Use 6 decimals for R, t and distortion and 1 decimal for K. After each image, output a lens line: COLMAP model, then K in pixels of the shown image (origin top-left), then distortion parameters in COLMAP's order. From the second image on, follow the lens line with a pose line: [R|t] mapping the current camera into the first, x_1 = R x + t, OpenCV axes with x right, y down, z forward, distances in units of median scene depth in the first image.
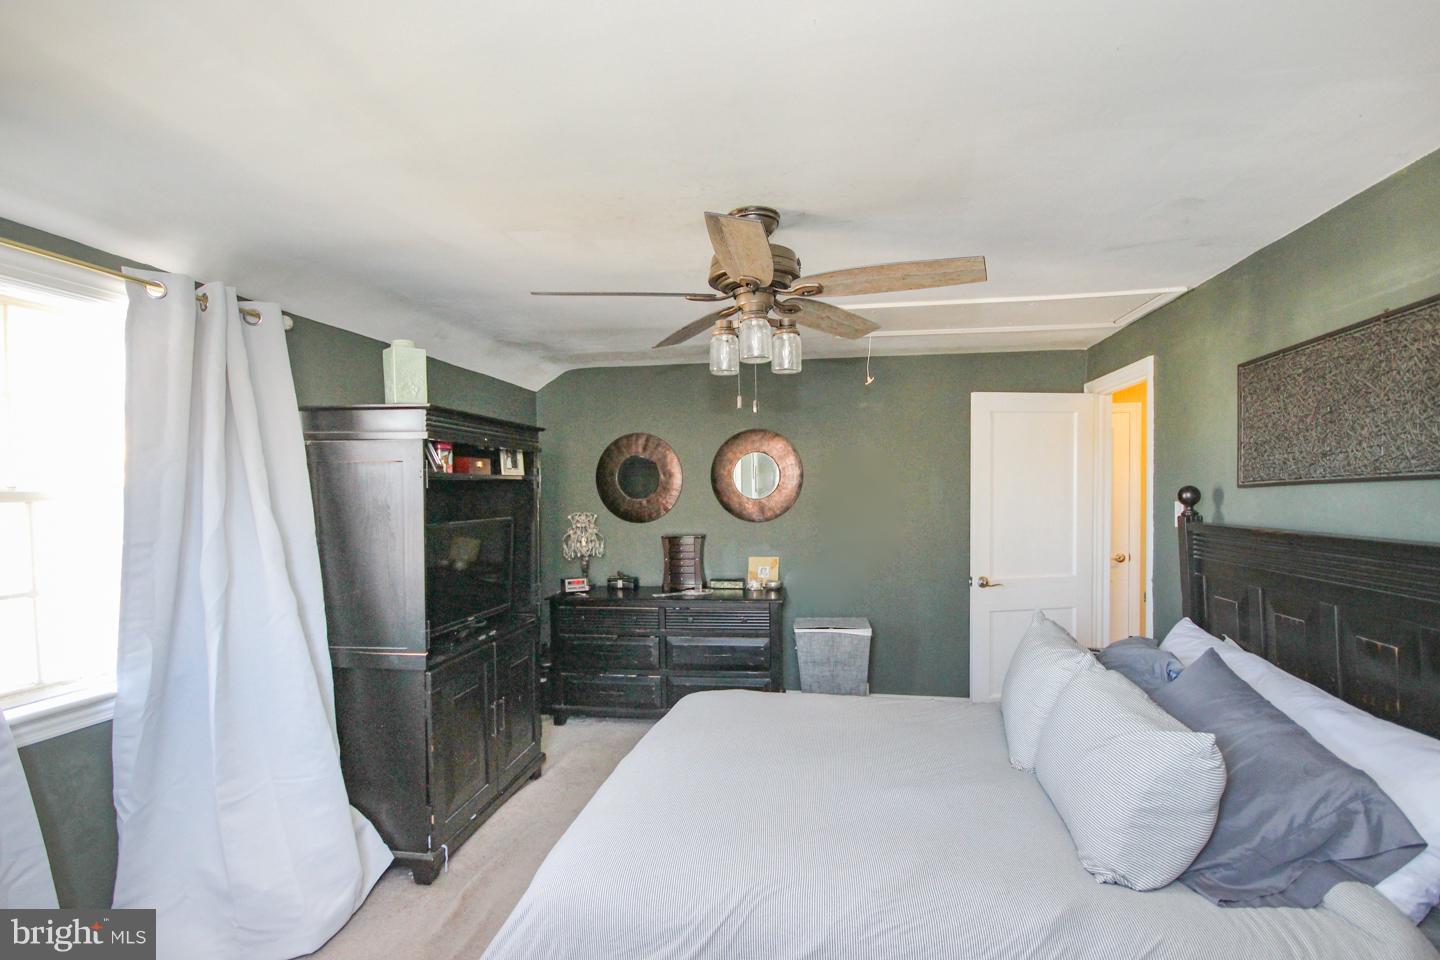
lens RADIAL K [[691.2, 0, 718.6], [0, 691.2, 490.6], [0, 0, 1]] dist [0.000279, -0.002192]
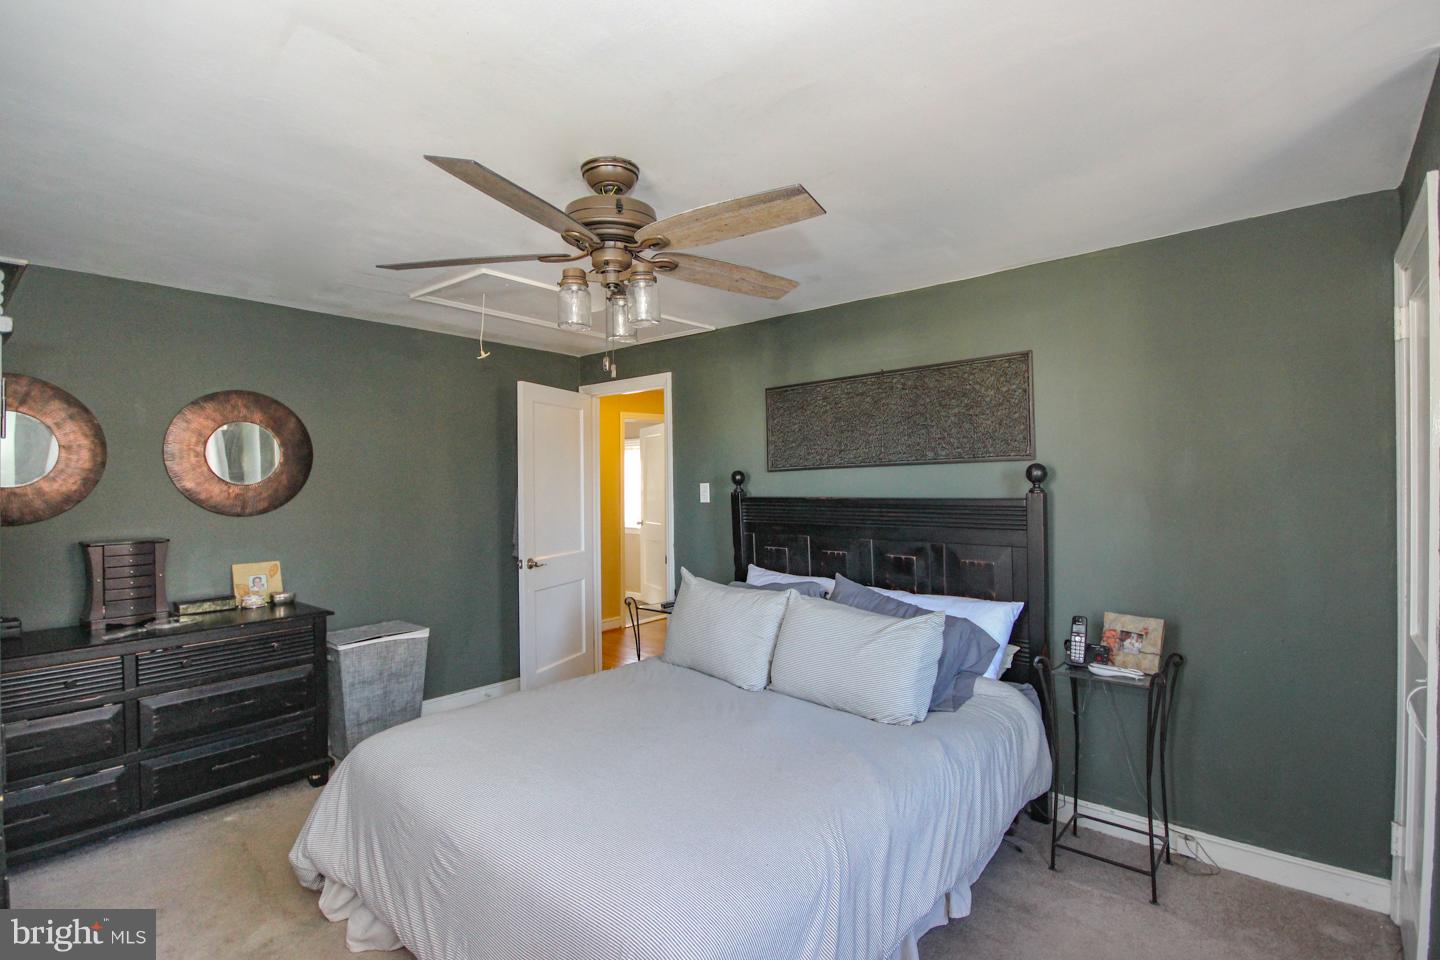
lens RADIAL K [[691.2, 0, 716.7], [0, 691.2, 475.4], [0, 0, 1]] dist [0.000279, -0.002192]
pose [[0.511114, 0.015294, 0.859377, -0.361316], [0.002203, 0.999815, -0.019104, 0.019260], [-0.859510, 0.011657, 0.510986, 0.218551]]
